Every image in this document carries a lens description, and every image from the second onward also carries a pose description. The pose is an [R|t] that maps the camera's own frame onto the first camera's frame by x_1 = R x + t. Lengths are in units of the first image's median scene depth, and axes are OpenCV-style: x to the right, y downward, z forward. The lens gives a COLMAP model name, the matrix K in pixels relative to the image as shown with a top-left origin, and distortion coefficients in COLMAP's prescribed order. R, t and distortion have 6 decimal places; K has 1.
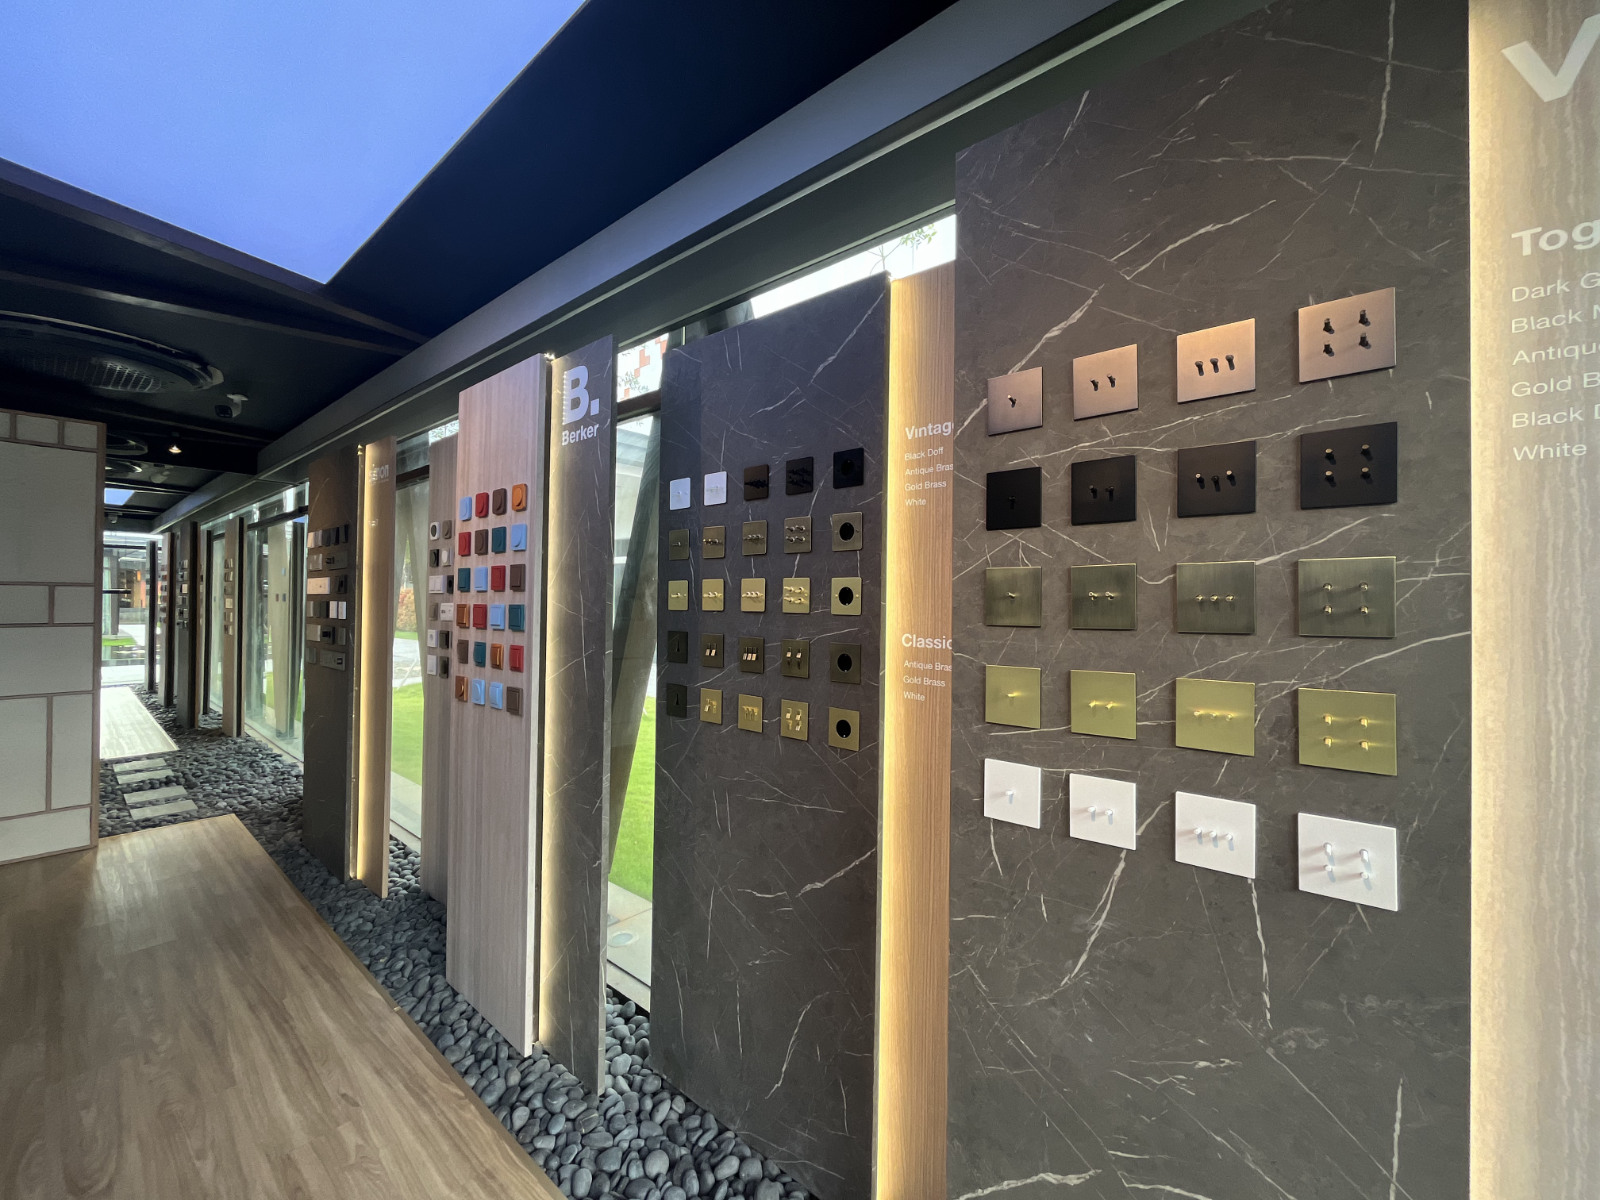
lens RADIAL K [[648.3, 0, 800.2], [0, 648.3, 596.2], [0, 0, 1]] dist [-0.002671, -0.000380]
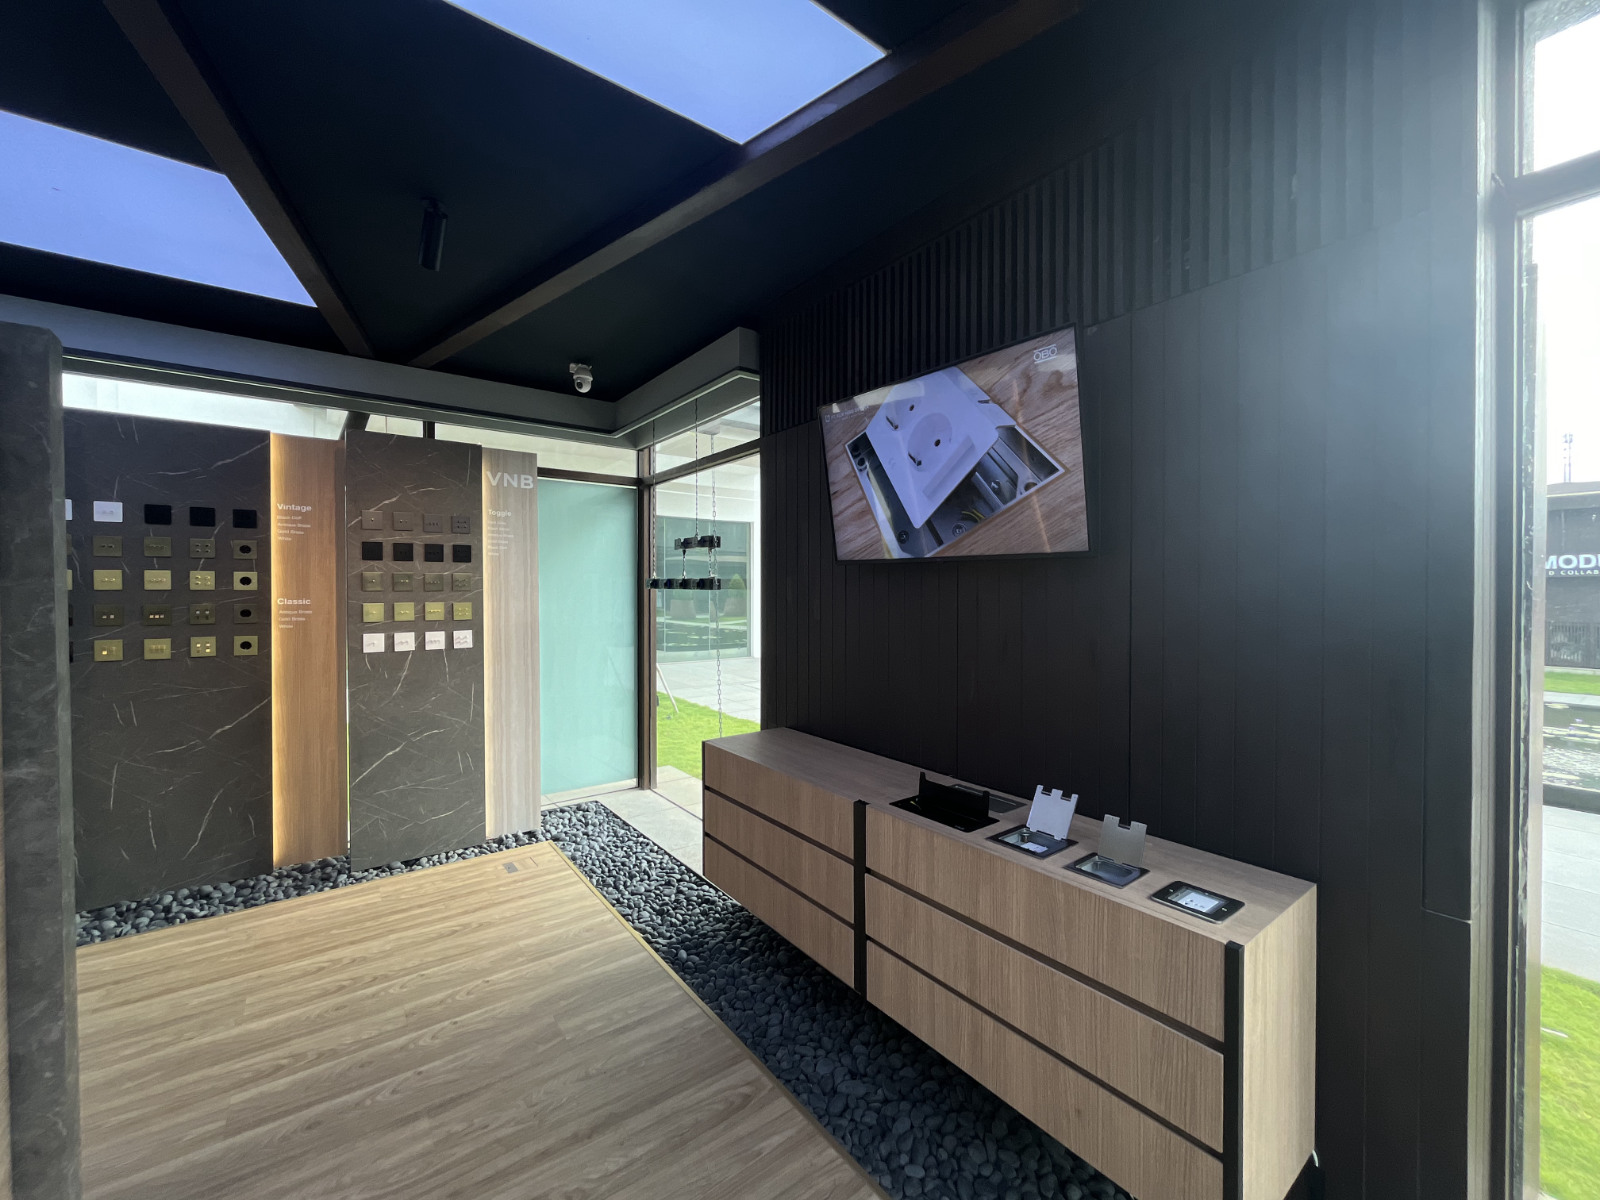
lens RADIAL K [[648.3, 0, 800.2], [0, 648.3, 596.2], [0, 0, 1]] dist [-0.002671, -0.000380]
pose [[0.213858, -0.020263, 0.976655, -1.642234], [-0.004163, 0.999757, 0.021654, -0.004069], [-0.976856, -0.008697, 0.213722, -1.217583]]
